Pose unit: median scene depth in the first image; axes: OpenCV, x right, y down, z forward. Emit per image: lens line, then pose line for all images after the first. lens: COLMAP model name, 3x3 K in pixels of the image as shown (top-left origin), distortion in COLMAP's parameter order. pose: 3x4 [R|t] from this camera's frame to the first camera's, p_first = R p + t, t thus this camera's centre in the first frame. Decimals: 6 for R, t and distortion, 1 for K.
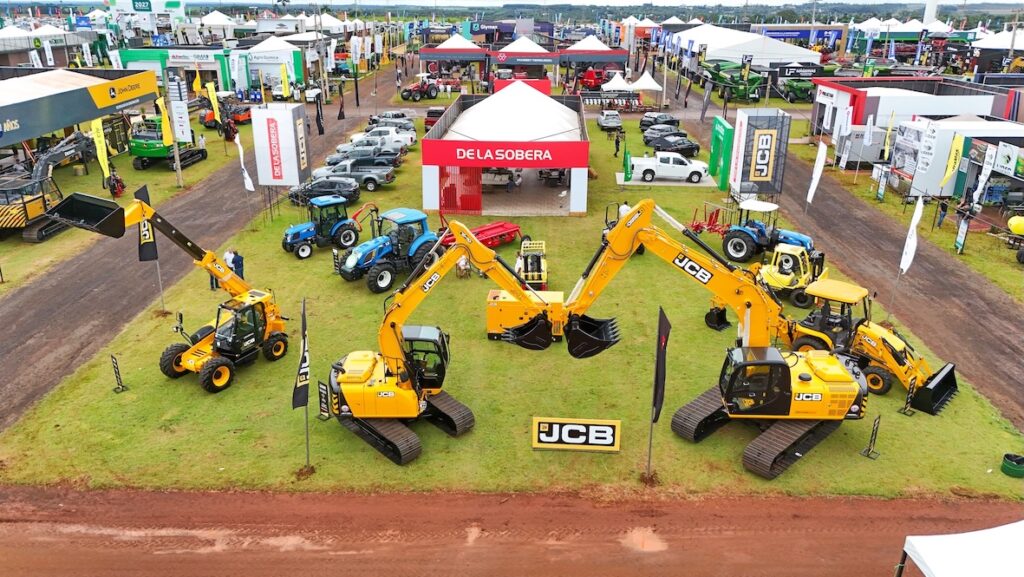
lens RADIAL K [[758.5, 0, 510.3], [0, 758.5, 288.1], [0, 0, 1]] dist [0.001820, 0.000197]
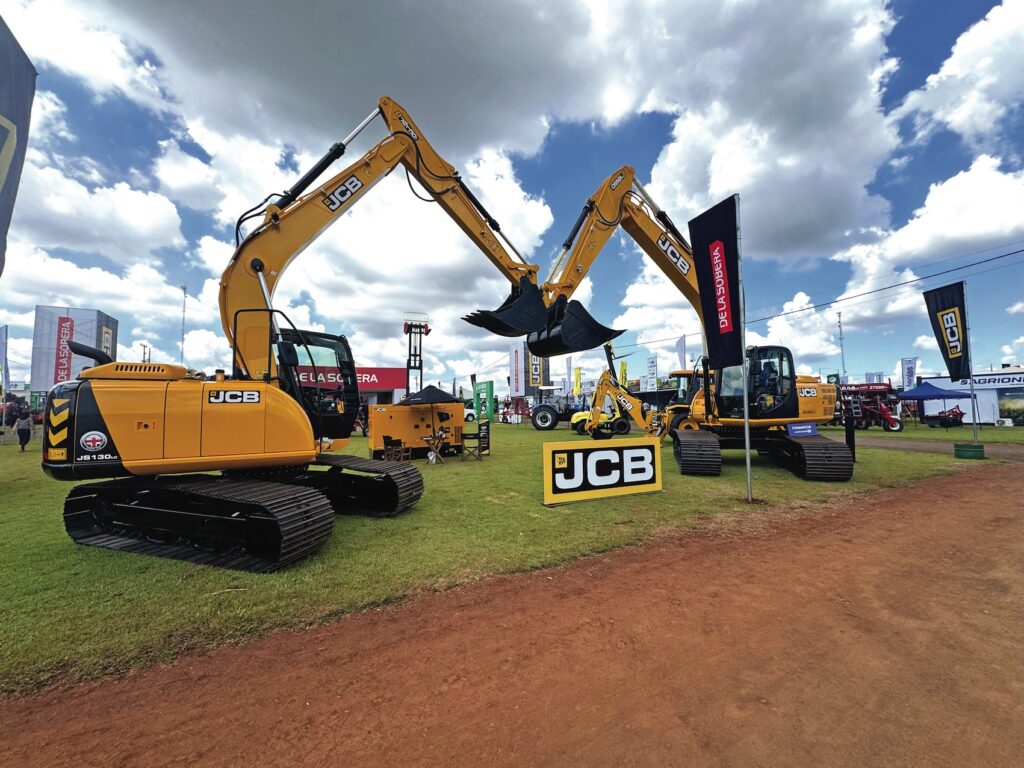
lens RADIAL K [[407.6, 0, 514.8], [0, 407.6, 382.9], [0, 0, 1]] dist [-0.006690, -0.000094]
pose [[0.876223, 0.017090, 0.481603, -0.136310], [0.188193, 0.907881, -0.374613, 0.239476], [-0.443640, 0.418878, 0.792290, 0.746410]]
